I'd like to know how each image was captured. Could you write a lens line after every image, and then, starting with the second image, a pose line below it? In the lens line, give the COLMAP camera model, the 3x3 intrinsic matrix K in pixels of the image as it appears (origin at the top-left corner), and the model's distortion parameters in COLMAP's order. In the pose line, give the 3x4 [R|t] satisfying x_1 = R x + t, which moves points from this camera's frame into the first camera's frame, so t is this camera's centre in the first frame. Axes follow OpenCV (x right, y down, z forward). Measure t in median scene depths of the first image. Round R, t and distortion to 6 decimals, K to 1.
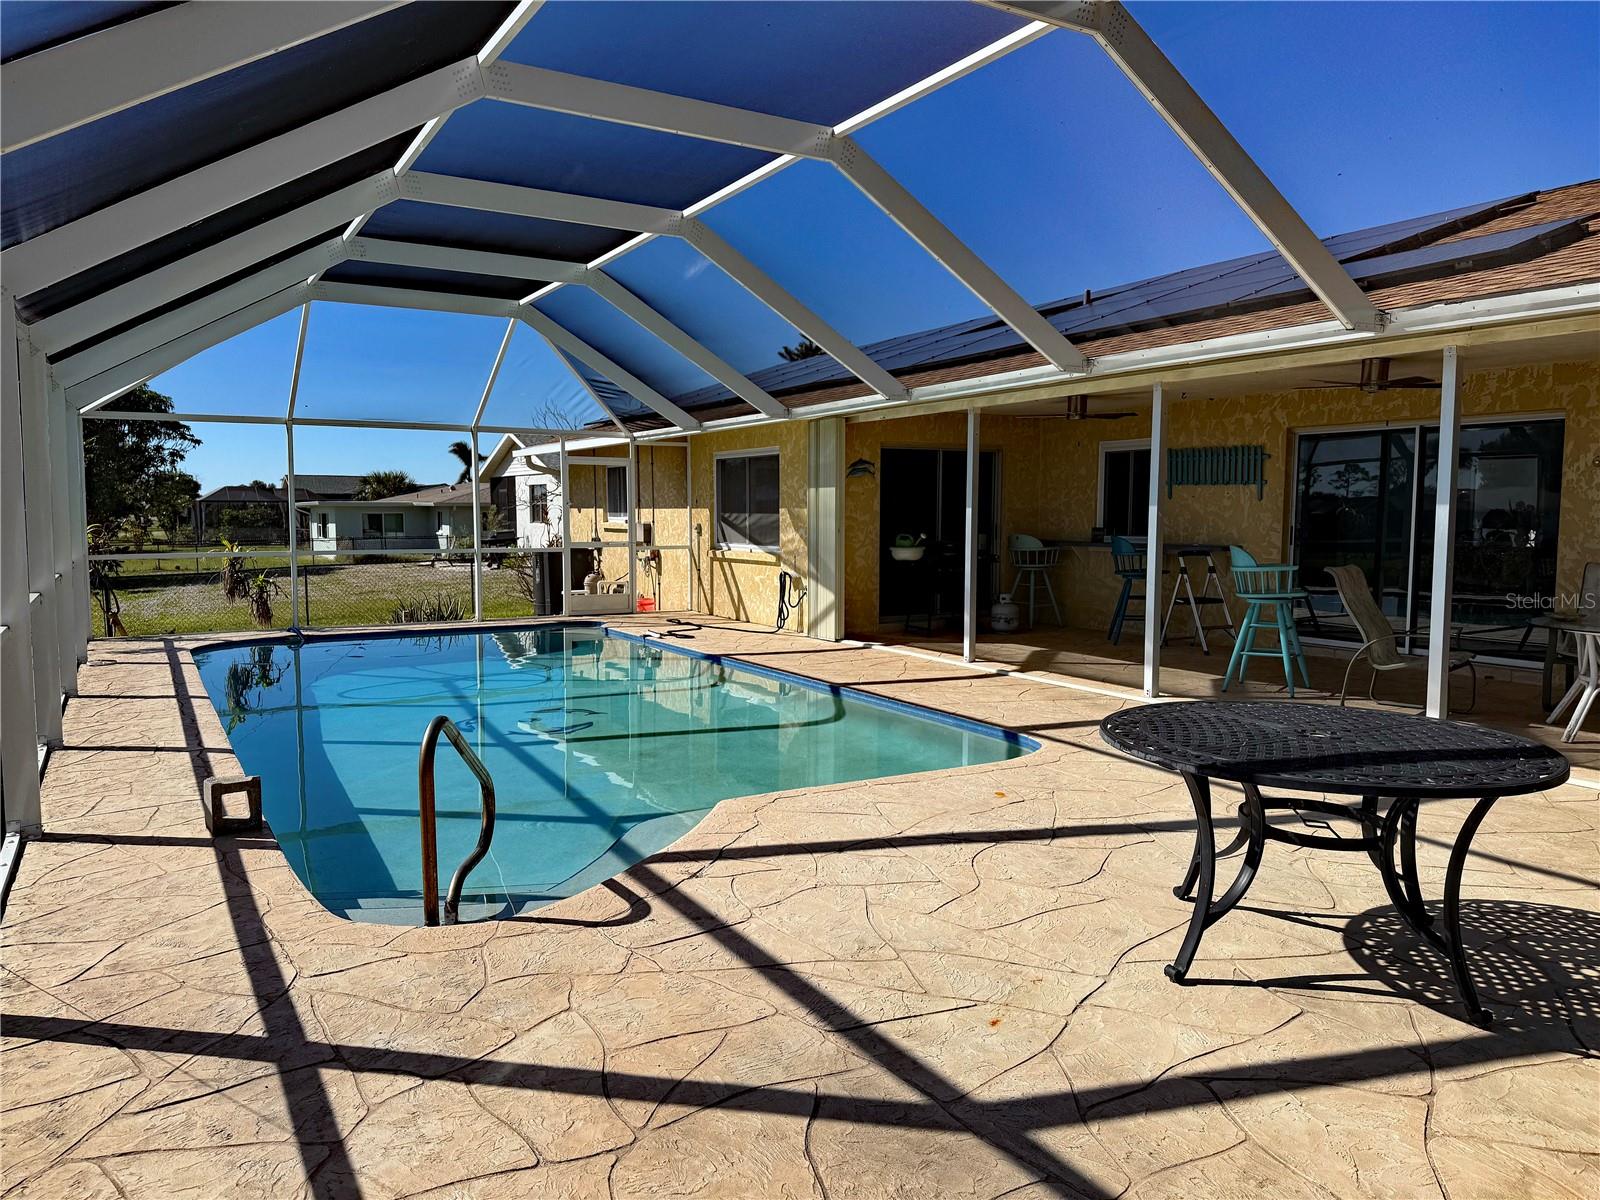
lens RADIAL K [[1125.7, 0, 799.6], [0, 1125.7, 601.1], [0, 0, 1]] dist [0.043308, -0.043814]
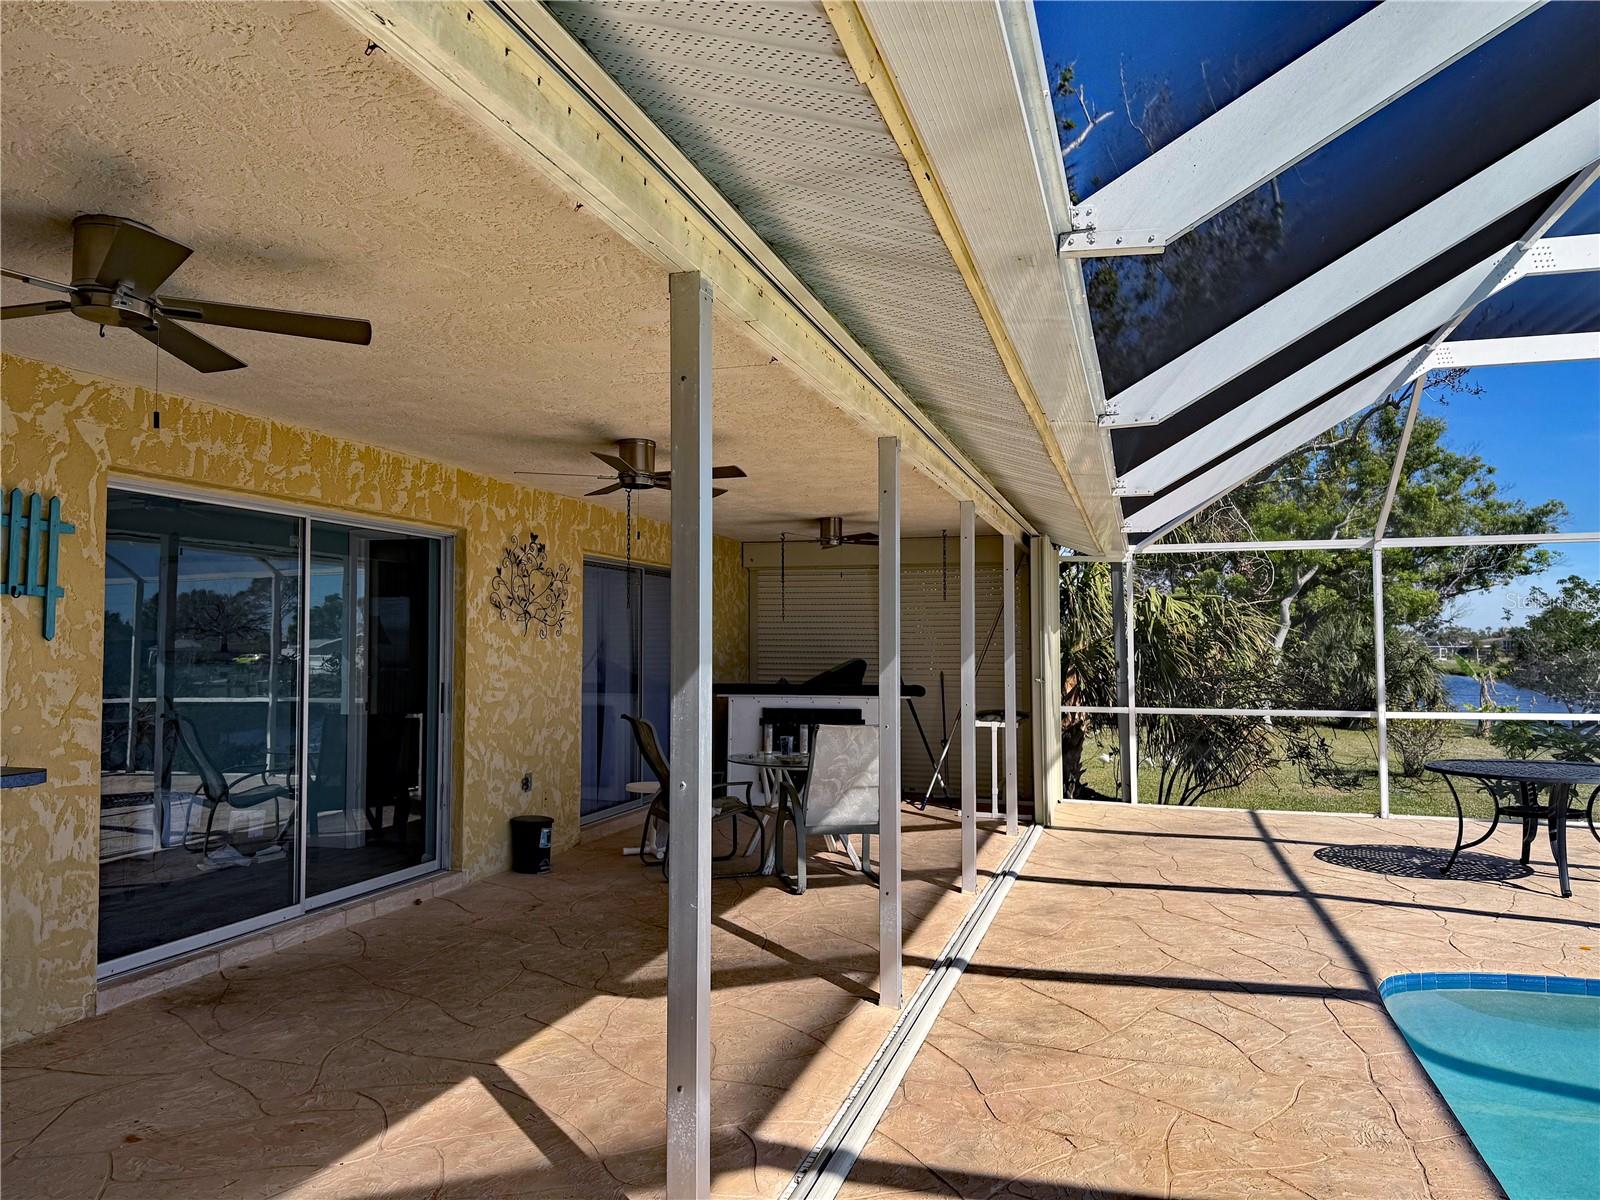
lens RADIAL K [[1125.7, 0, 801.0], [0, 1125.7, 598.7], [0, 0, 1]] dist [0.043308, -0.043814]
pose [[-0.674520, 0.031266, 0.737595, -0.051825], [0.061771, 0.997990, 0.014185, -0.099330], [-0.735668, 0.055129, -0.675095, 1.153143]]
